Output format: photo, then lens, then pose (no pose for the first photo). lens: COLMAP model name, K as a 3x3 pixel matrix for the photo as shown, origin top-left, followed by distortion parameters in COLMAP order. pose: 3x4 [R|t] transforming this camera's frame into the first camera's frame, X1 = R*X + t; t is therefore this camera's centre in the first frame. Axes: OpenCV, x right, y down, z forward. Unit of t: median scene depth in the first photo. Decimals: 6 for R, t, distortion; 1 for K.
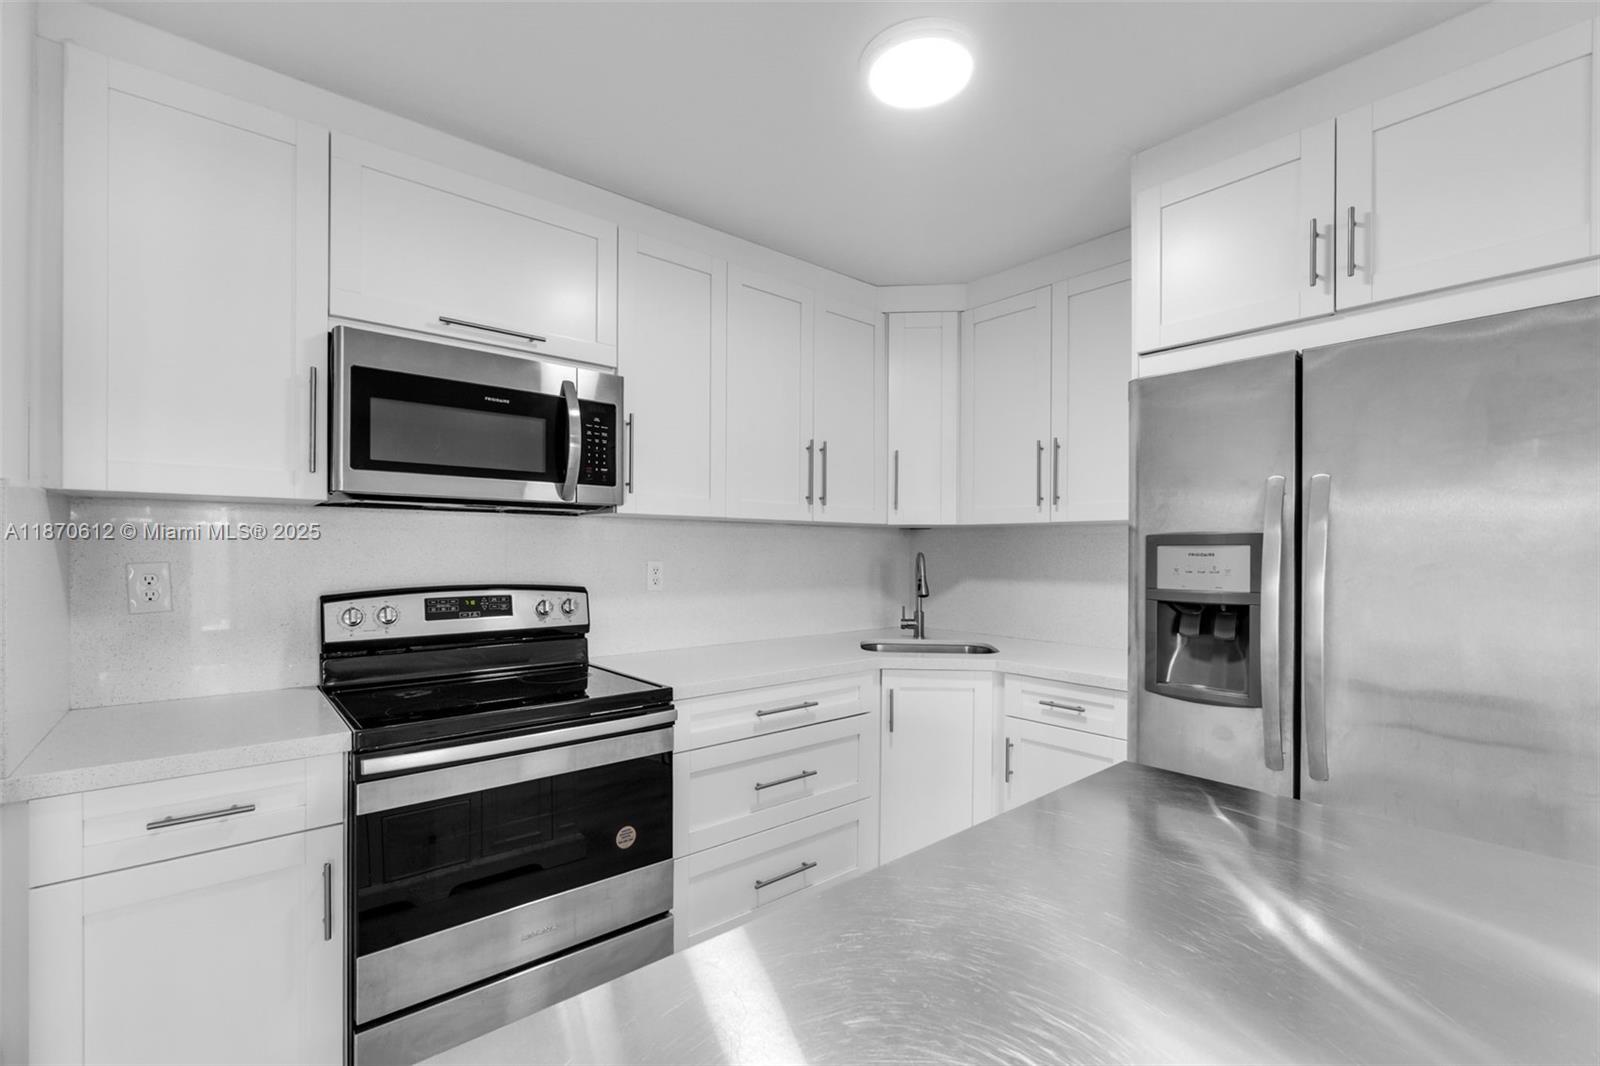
lens RADIAL K [[697.5, 0, 788.3], [0, 697.5, 539.9], [0, 0, 1]] dist [-0.000289, -0.000112]
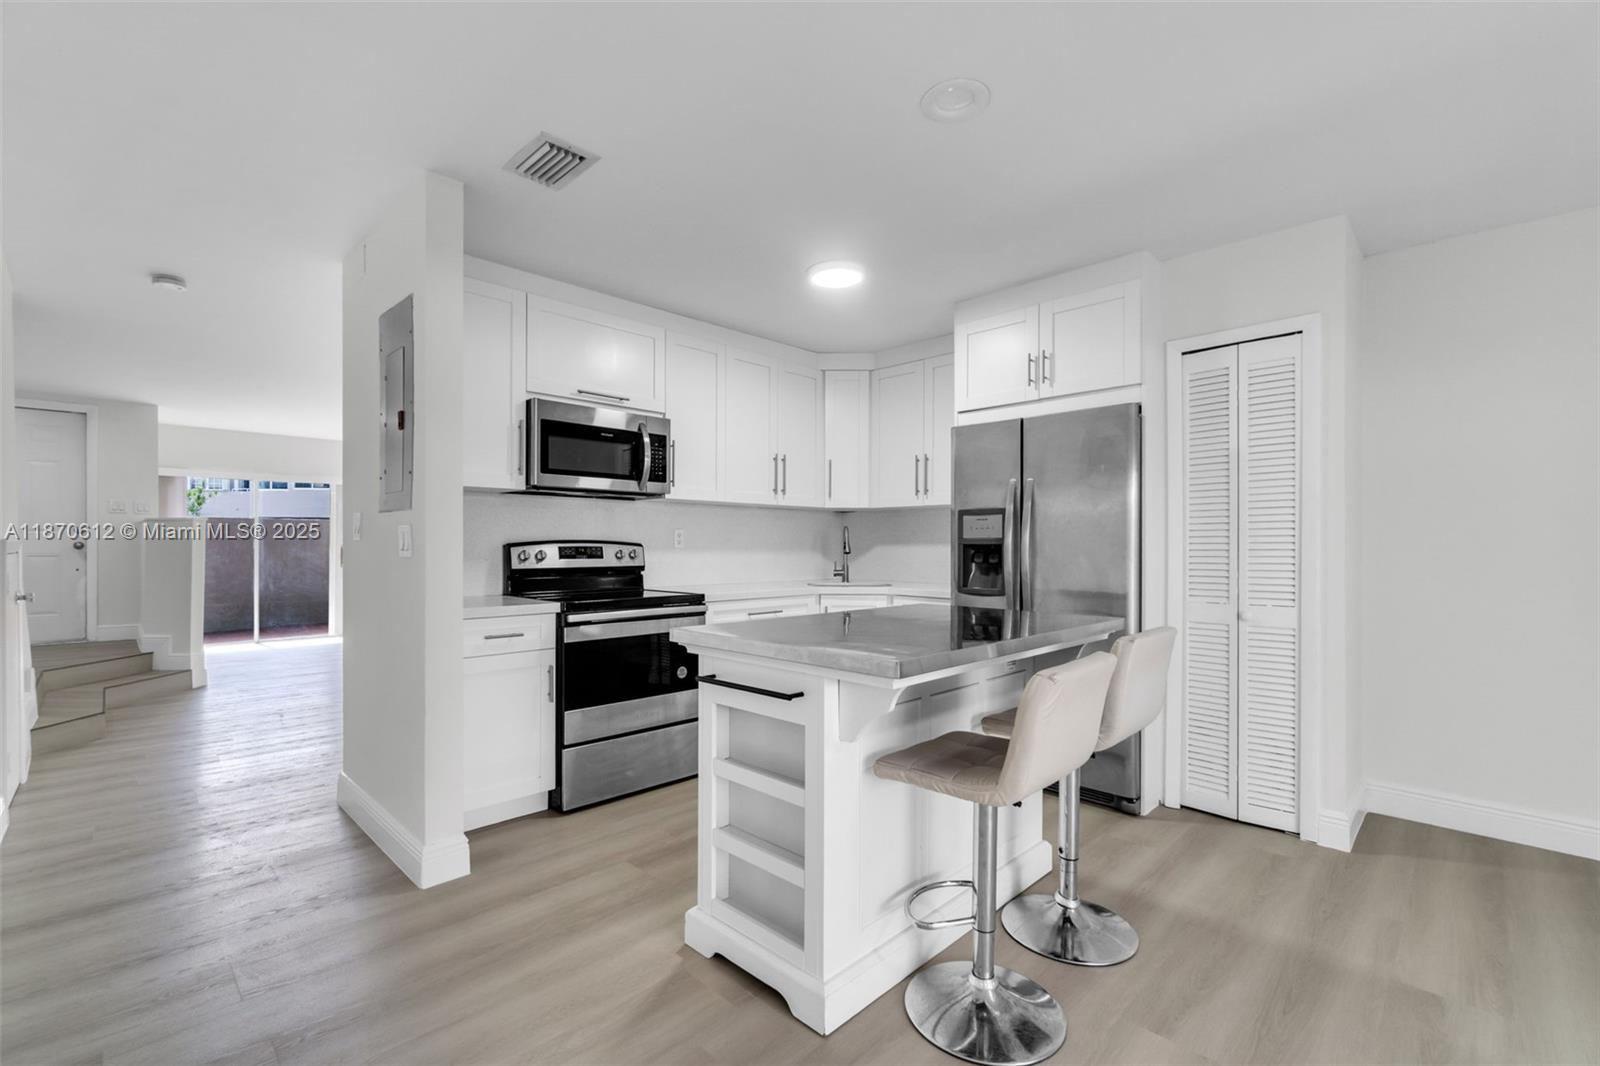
lens RADIAL K [[697.5, 0, 799.8], [0, 697.5, 543.5], [0, 0, 1]] dist [-0.000289, -0.000112]
pose [[0.995707, -0.003161, 0.092511, -0.082392], [0.001944, 0.999911, 0.013233, 0.054144], [-0.092545, -0.012997, 0.995624, -0.790213]]
